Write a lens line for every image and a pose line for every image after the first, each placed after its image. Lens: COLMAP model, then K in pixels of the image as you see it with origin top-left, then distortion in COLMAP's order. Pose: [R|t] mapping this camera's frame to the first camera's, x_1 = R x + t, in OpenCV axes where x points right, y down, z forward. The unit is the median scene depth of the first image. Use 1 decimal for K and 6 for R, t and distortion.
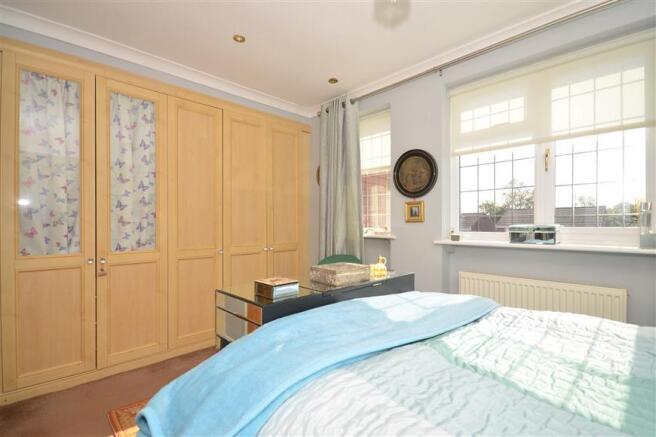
lens RADIAL K [[314.8, 0, 328.4], [0, 314.8, 221.0], [0, 0, 1]] dist [-0.002050, -0.000070]
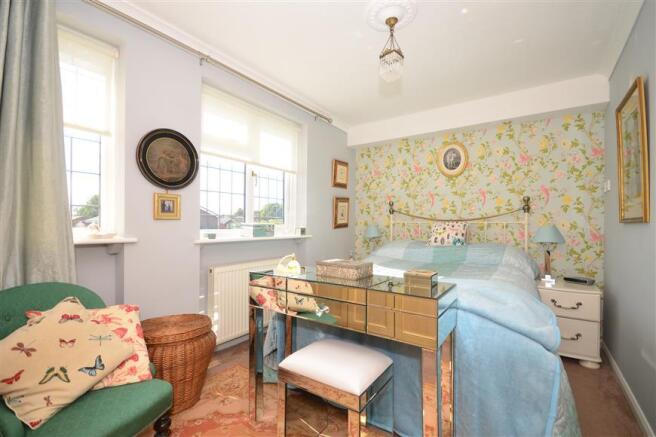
lens RADIAL K [[298.3, 0, 328.5], [0, 298.3, 221.1], [0, 0, 1]] dist [0.000583, -0.000029]
pose [[-0.166842, 0.015128, 0.985868, -0.549786], [-0.009601, 0.999810, -0.016967, 0.017033], [-0.985937, -0.012296, -0.166665, 0.723249]]
